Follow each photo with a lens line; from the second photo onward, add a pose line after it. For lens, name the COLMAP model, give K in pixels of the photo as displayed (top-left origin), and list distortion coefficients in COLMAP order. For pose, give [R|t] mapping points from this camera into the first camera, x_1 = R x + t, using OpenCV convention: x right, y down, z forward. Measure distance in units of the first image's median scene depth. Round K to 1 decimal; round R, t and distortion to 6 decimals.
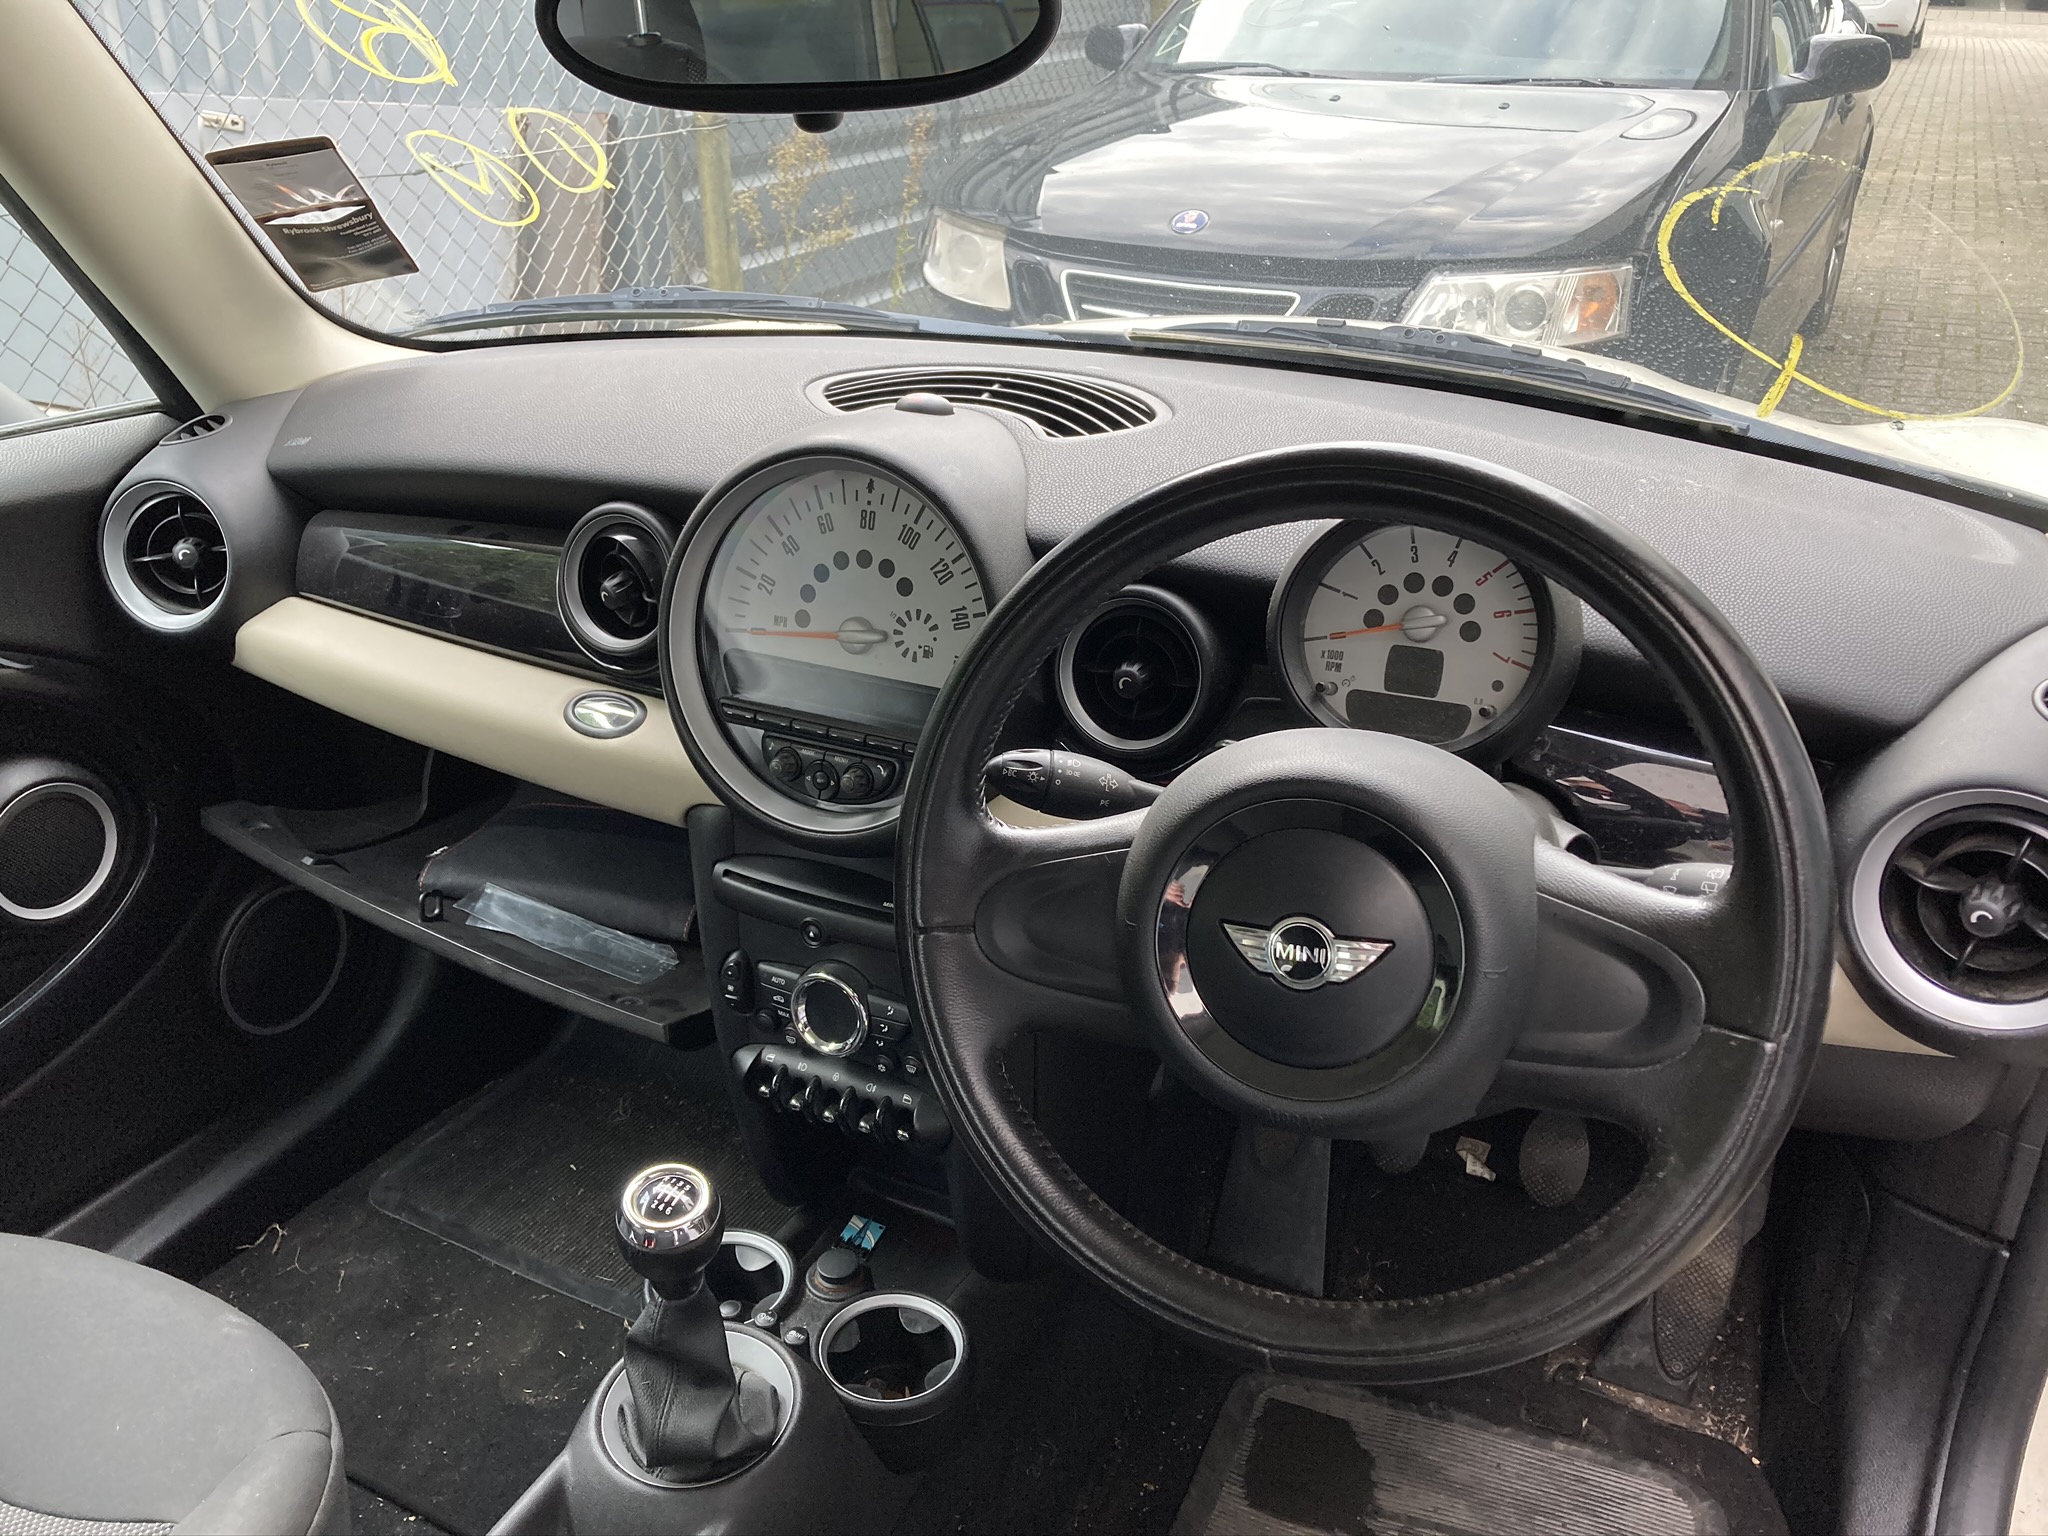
lens RADIAL K [[1684.4, 0, 1024.0], [0, 1684.4, 768.0], [0, 0, 1]] dist [0.013394, 0.008833]
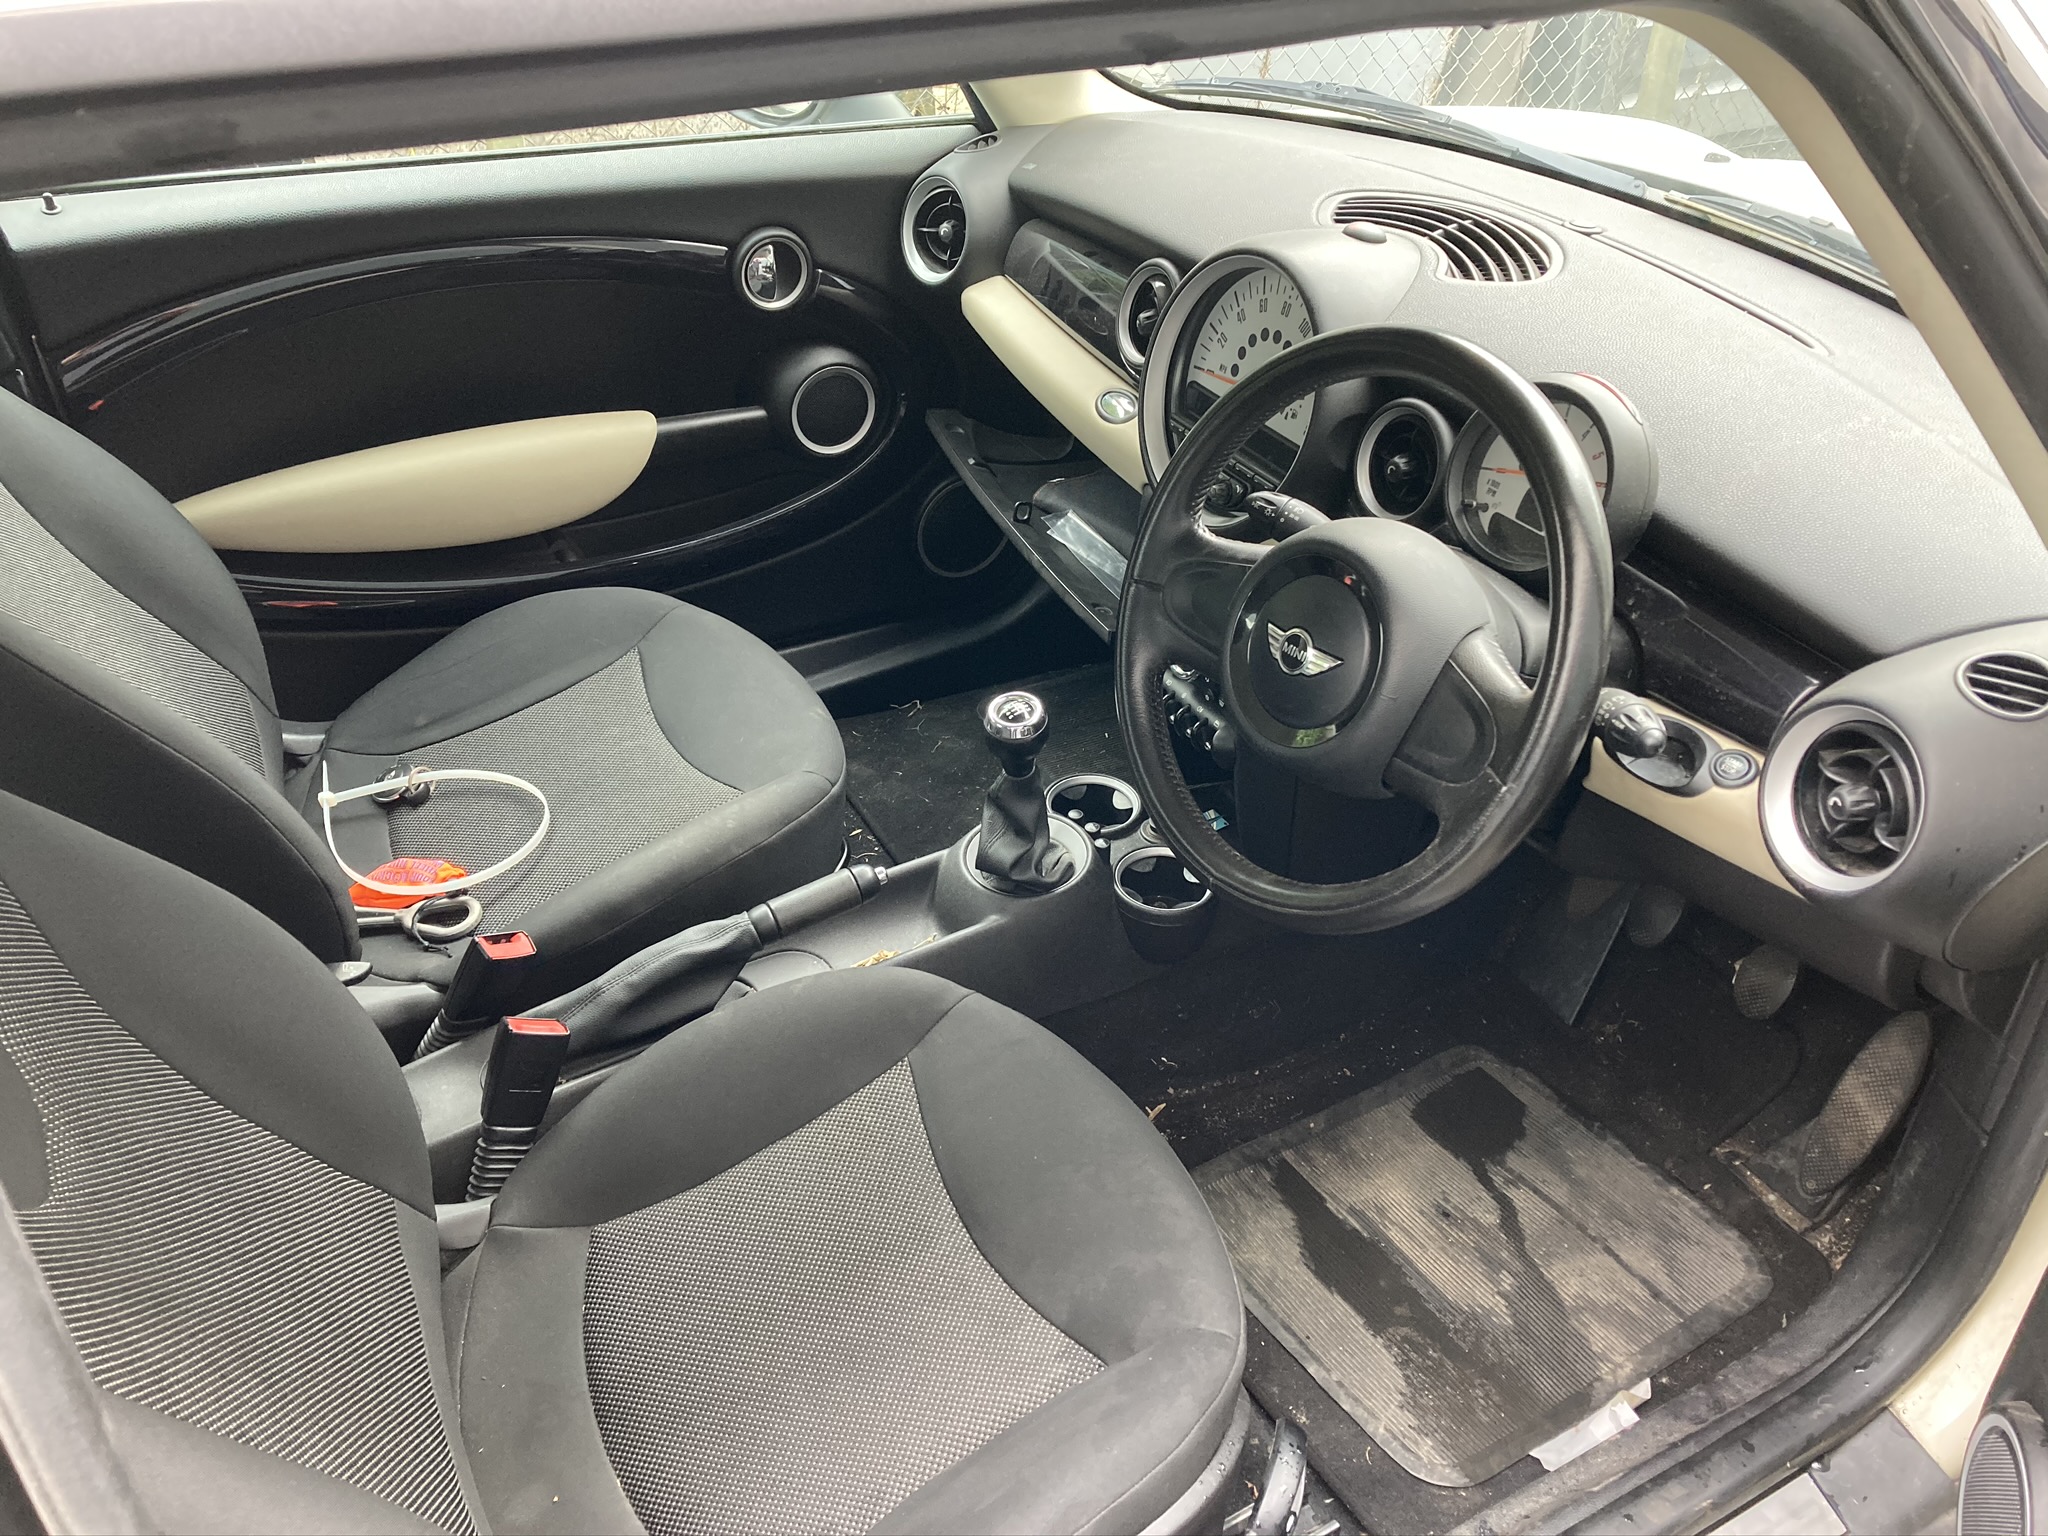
lens RADIAL K [[1713.2, 0, 1018.2], [0, 1713.2, 850.2], [0, 0, 1]] dist [0.014270, 0.000181]
pose [[0.819763, 0.357346, -0.447540, 0.417188], [-0.255754, 0.927626, 0.272211, -0.049864], [0.512424, -0.108689, 0.851827, -0.297697]]
